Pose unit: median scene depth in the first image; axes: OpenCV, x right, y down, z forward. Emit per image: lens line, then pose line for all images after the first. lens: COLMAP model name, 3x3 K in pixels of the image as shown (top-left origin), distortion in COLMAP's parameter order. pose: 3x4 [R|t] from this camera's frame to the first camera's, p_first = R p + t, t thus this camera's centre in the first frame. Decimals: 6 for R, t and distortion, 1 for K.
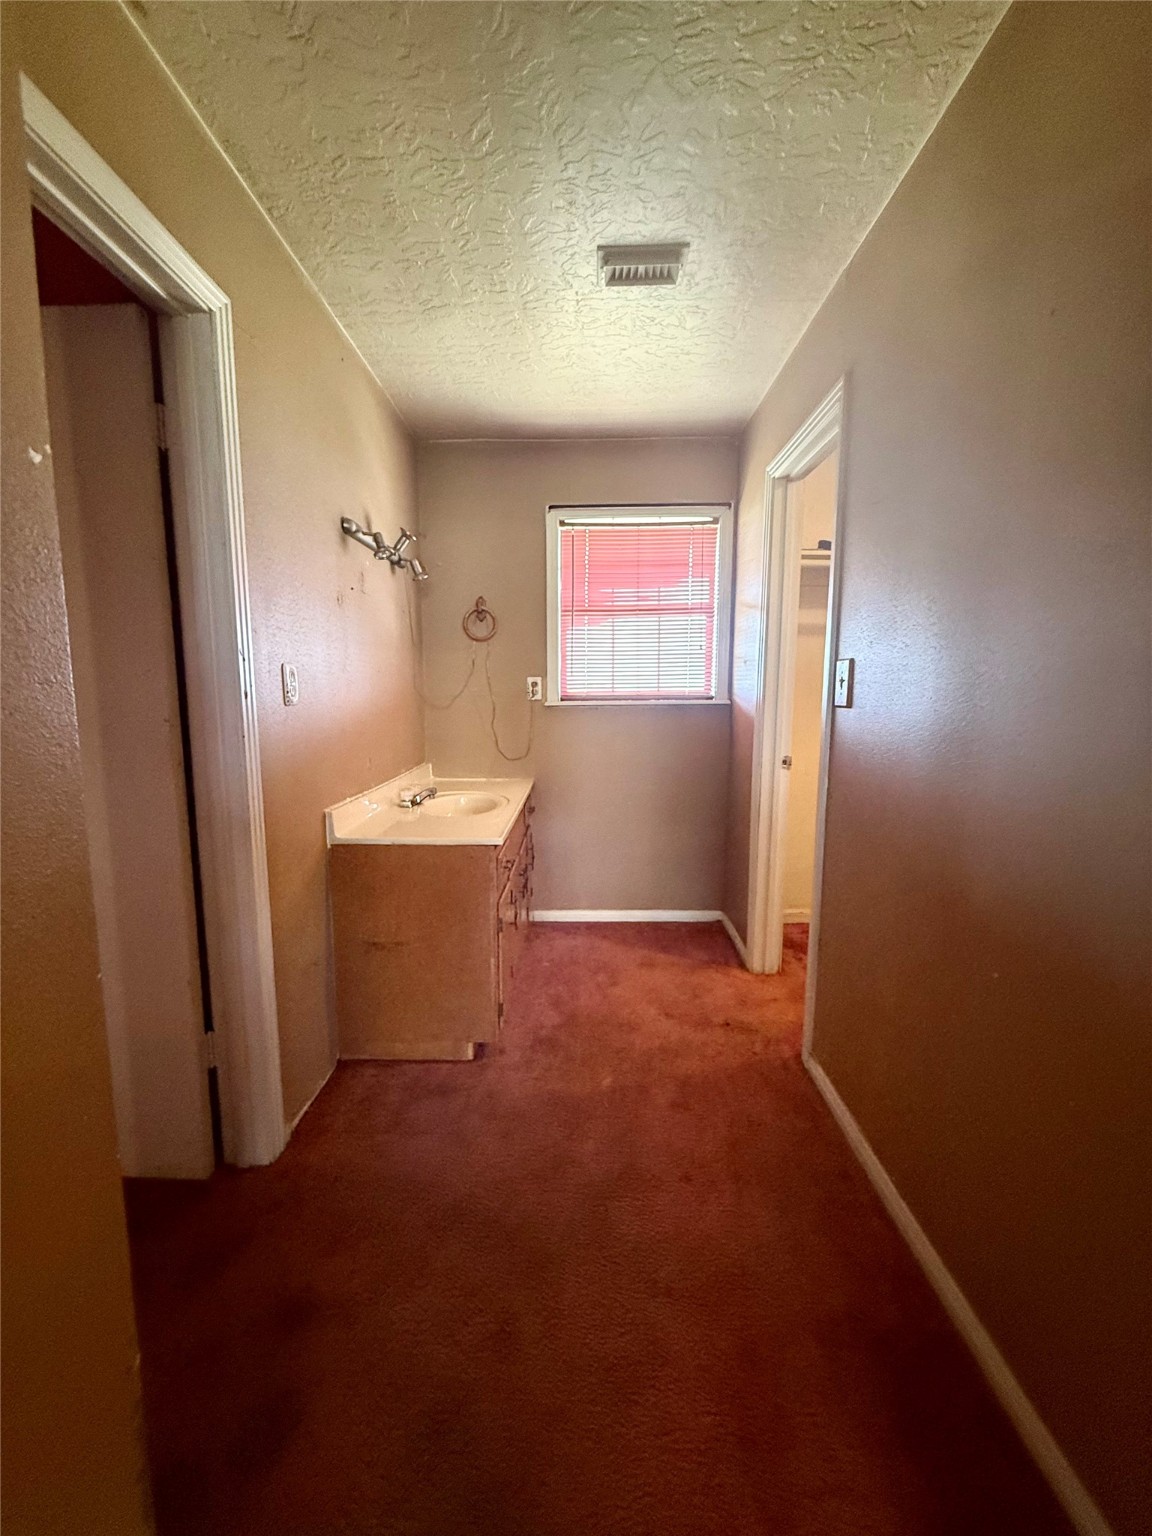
lens RADIAL K [[617.3, 0, 578.2], [0, 617.3, 767.1], [0, 0, 1]] dist [-0.001865, 0.000444]
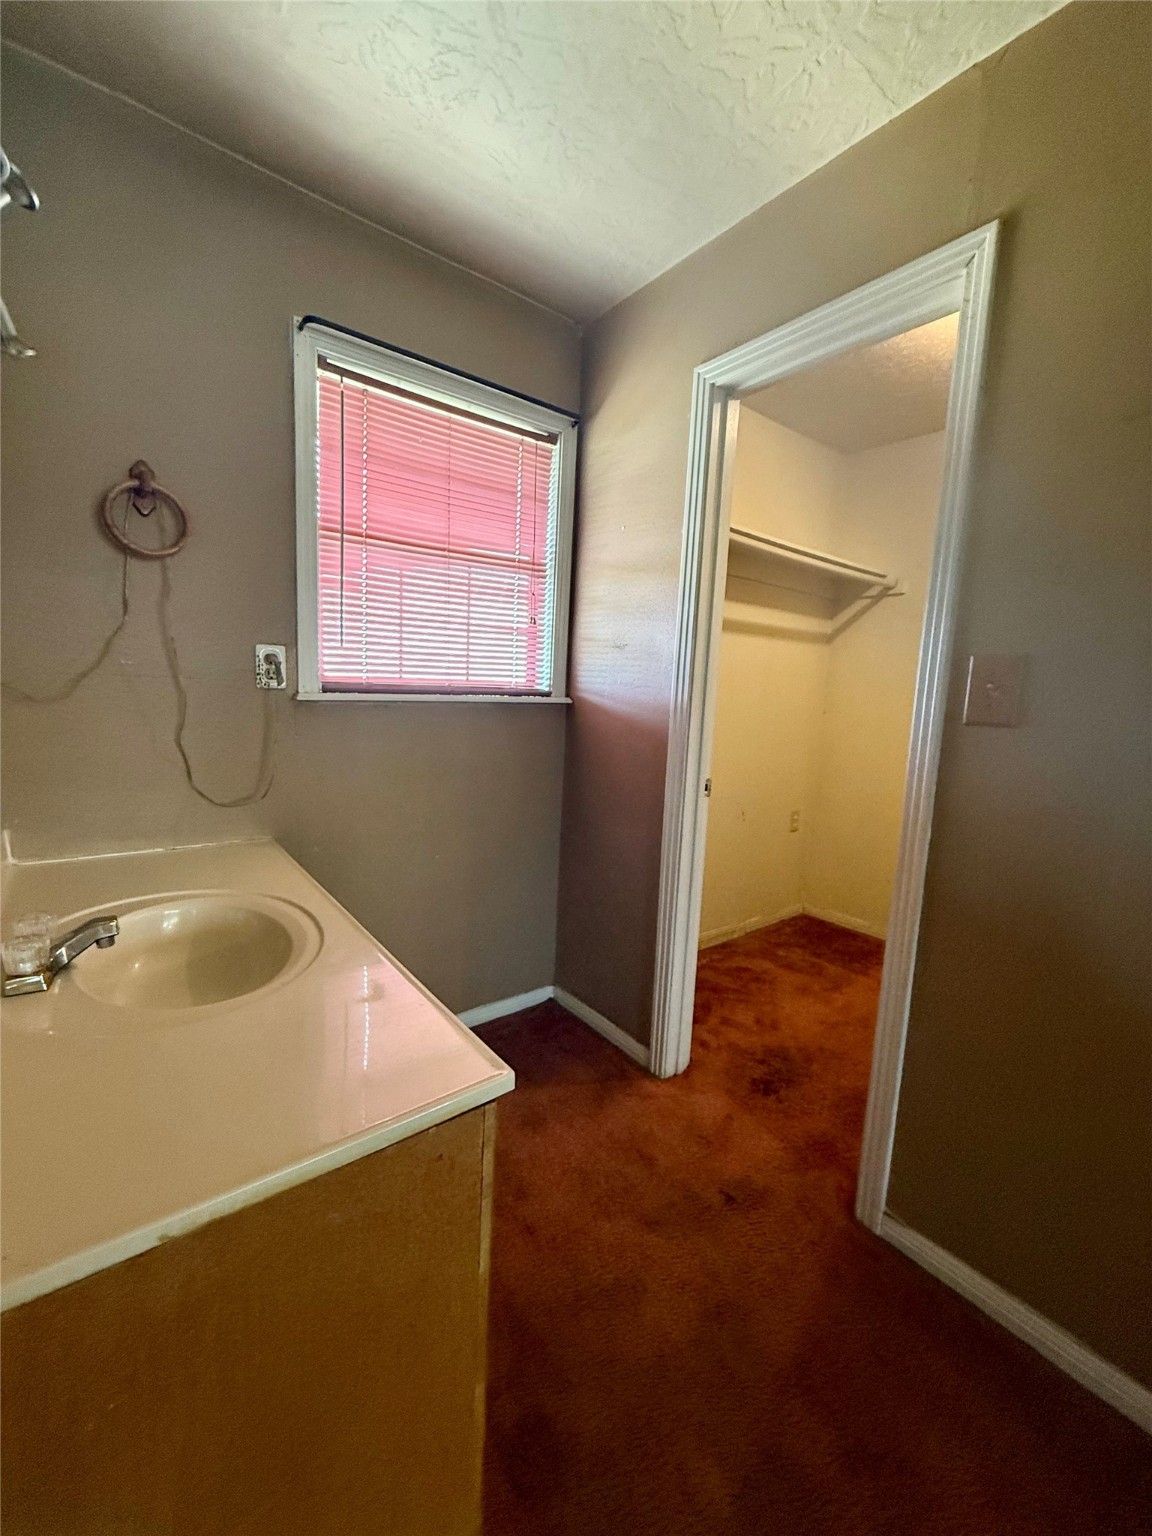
lens RADIAL K [[617.3, 0, 570.3], [0, 617.3, 763.5], [0, 0, 1]] dist [-0.001865, 0.000444]
pose [[0.780407, -0.045598, 0.623607, -0.206576], [0.035554, 0.998960, 0.028550, -0.052315], [-0.624260, -0.000109, 0.781216, 0.437963]]
